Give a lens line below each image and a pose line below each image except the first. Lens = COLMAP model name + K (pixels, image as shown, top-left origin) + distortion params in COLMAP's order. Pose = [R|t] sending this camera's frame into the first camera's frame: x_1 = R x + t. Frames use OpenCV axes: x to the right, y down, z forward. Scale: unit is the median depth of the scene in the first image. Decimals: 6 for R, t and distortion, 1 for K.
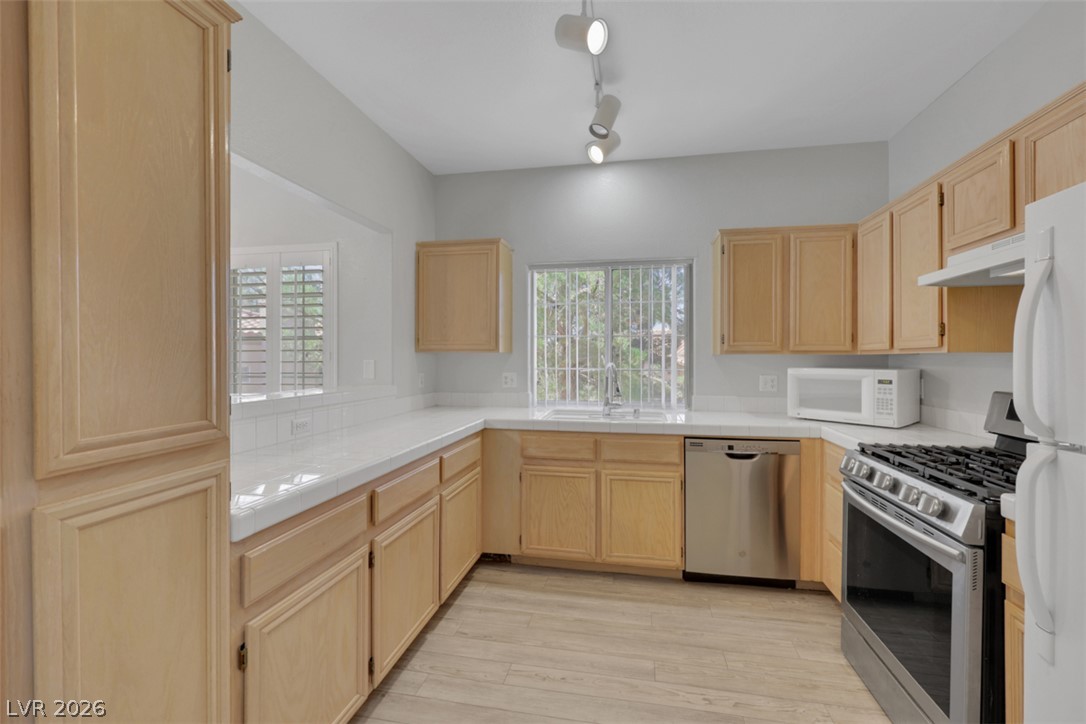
lens RADIAL K [[463.2, 0, 549.1], [0, 463.2, 361.7], [0, 0, 1]] dist [0.000885, 0.000257]
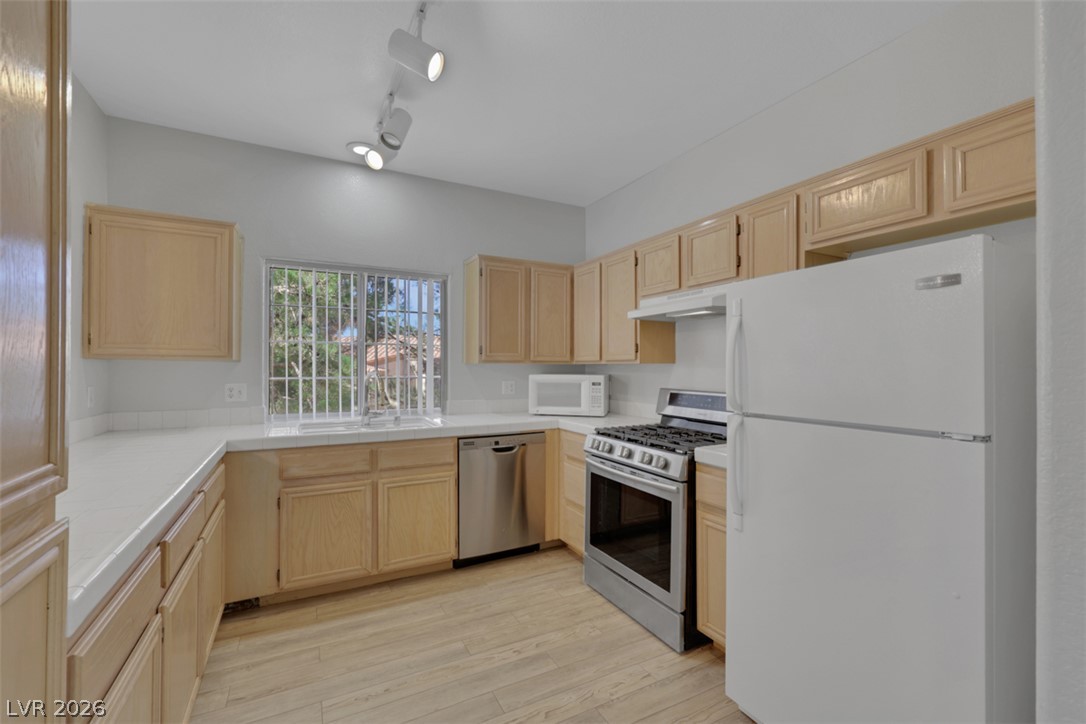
lens RADIAL K [[461.9, 0, 541.8], [0, 461.9, 367.5], [0, 0, 1]] dist [-0.000182, 0.000151]
pose [[0.784453, -0.001561, 0.620187, -0.241921], [0.003040, 0.999994, -0.001328, -0.004105], [-0.620181, 0.002926, 0.784453, 0.011325]]
